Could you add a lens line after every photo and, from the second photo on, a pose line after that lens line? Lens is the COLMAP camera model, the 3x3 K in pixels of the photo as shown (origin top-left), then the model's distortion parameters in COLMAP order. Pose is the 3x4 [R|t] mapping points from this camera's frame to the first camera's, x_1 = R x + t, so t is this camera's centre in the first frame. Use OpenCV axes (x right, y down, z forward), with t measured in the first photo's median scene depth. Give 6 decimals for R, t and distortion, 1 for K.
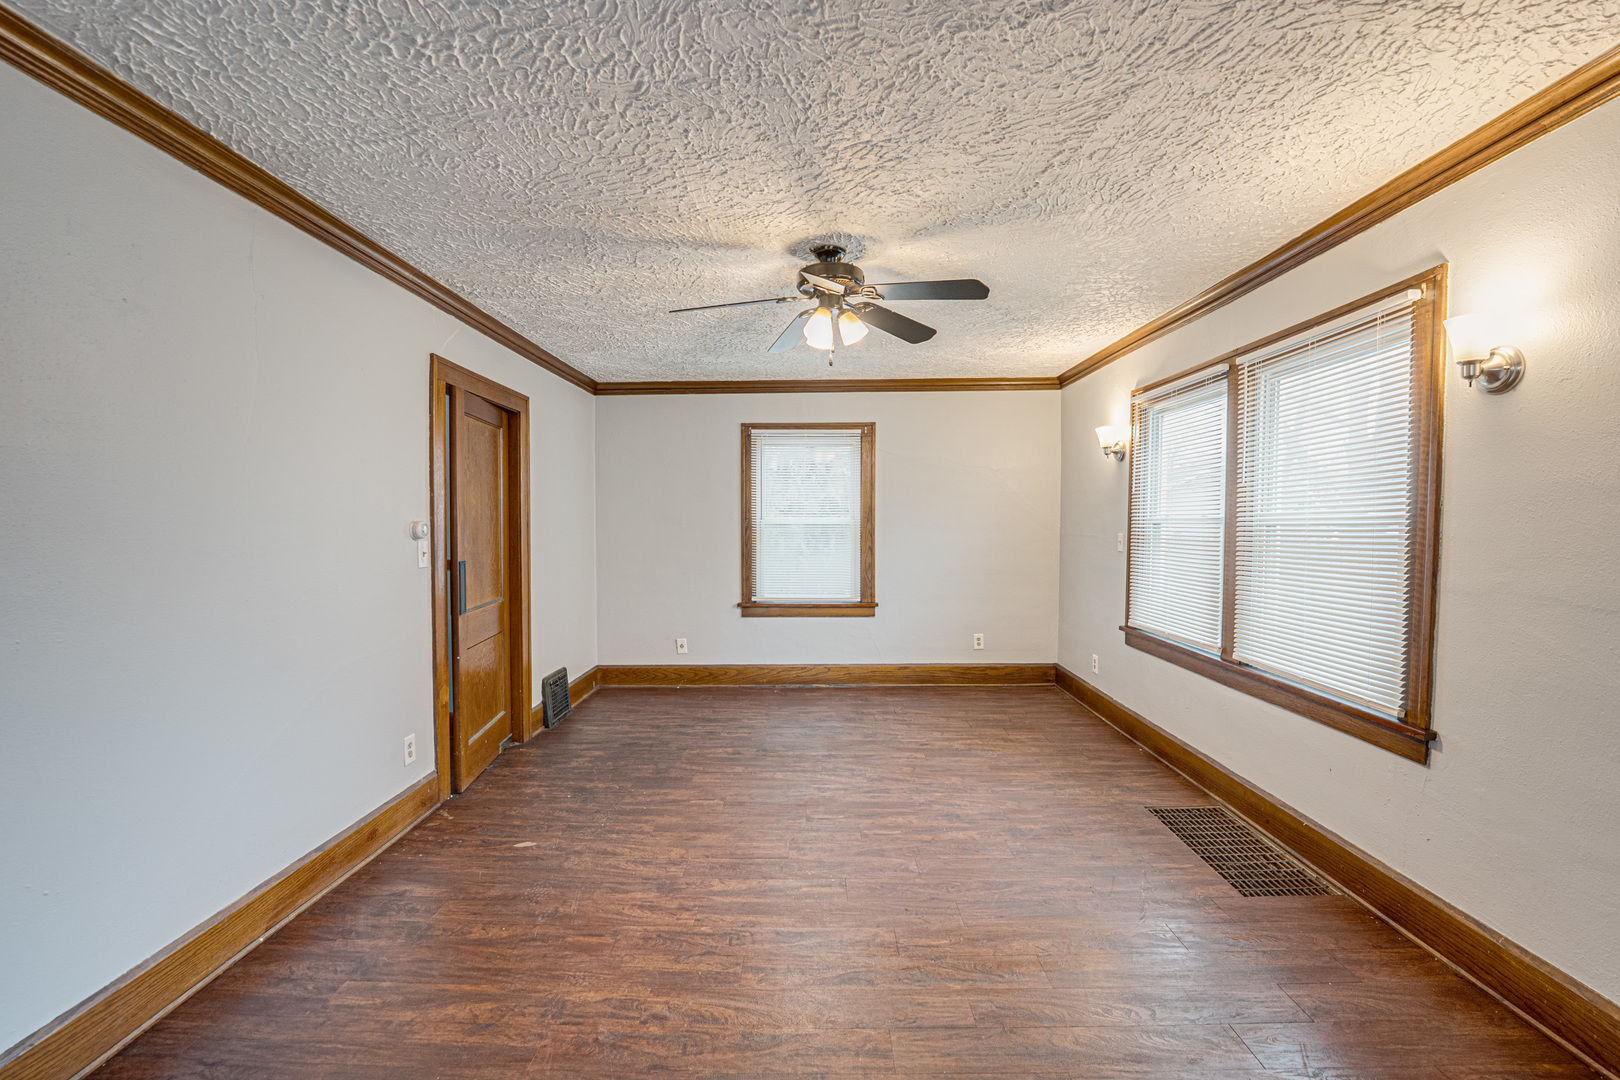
lens RADIAL K [[651.5, 0, 810.0], [0, 651.5, 540.0], [0, 0, 1]] dist [-0.020826, 0.000079]
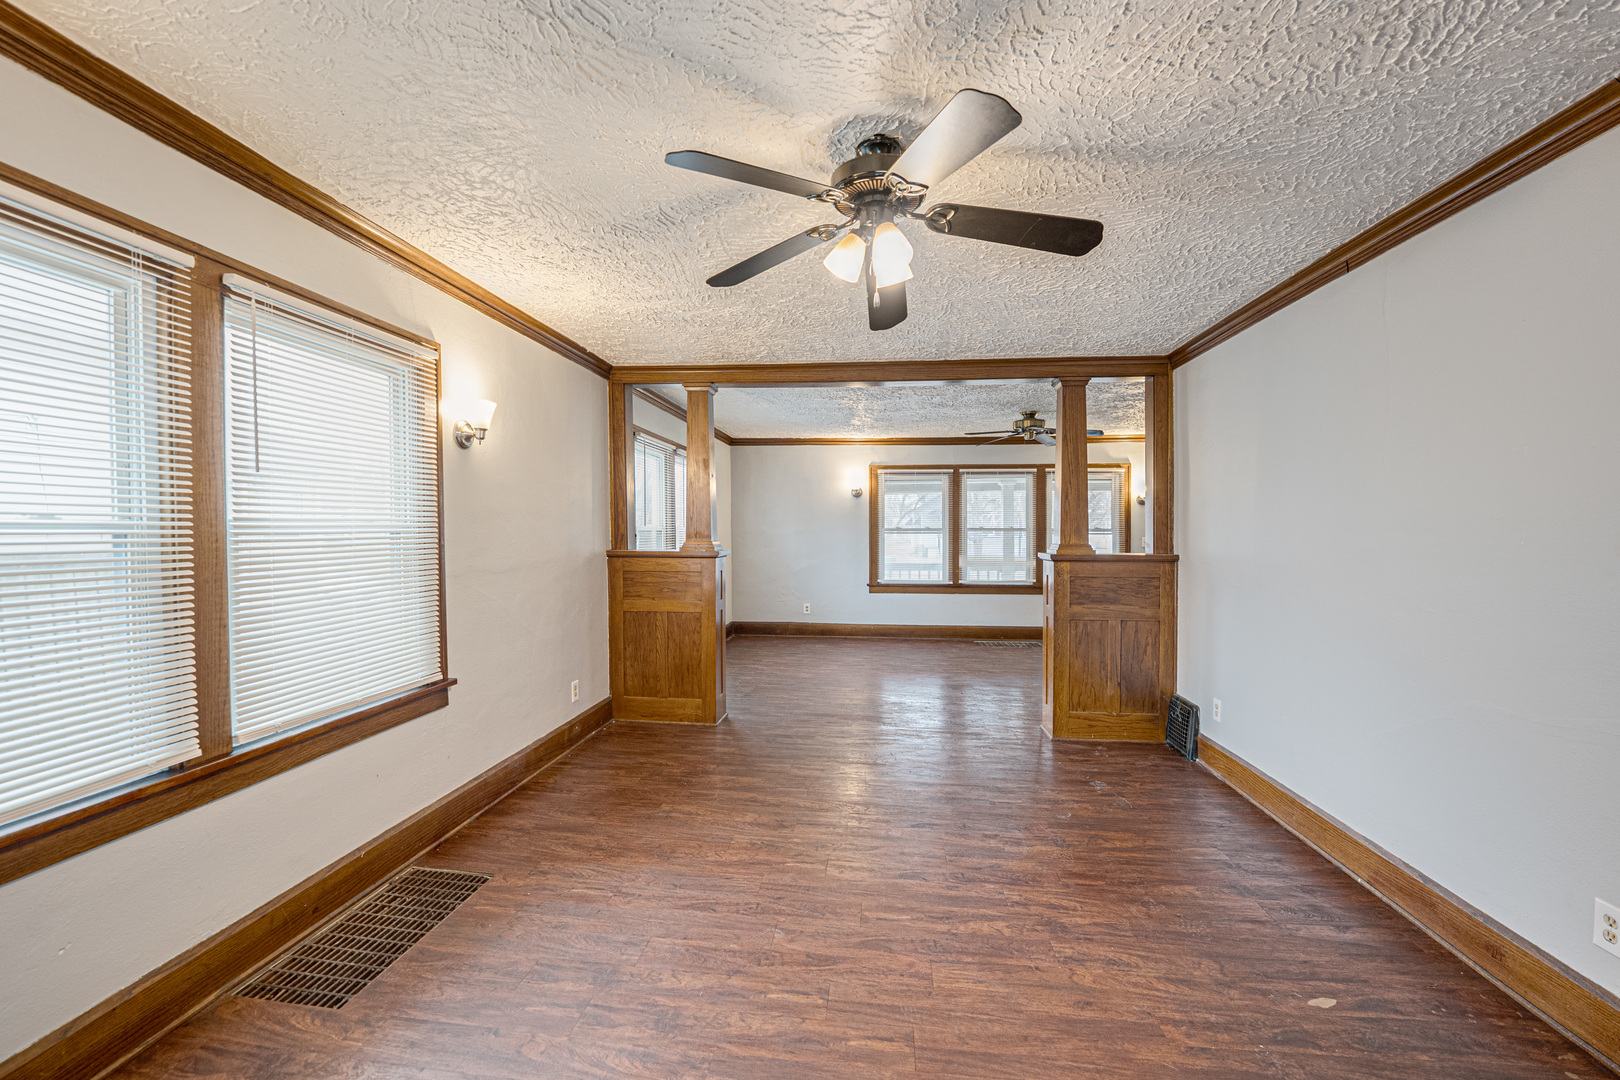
lens RADIAL K [[651.5, 0, 810.0], [0, 651.5, 540.0], [0, 0, 1]] dist [-0.020826, 0.000079]
pose [[-0.995032, -0.002306, 0.099531, 0.038152], [0.002336, 0.998916, 0.046499, -0.057372], [-0.099530, 0.046501, -0.993947, 1.953854]]
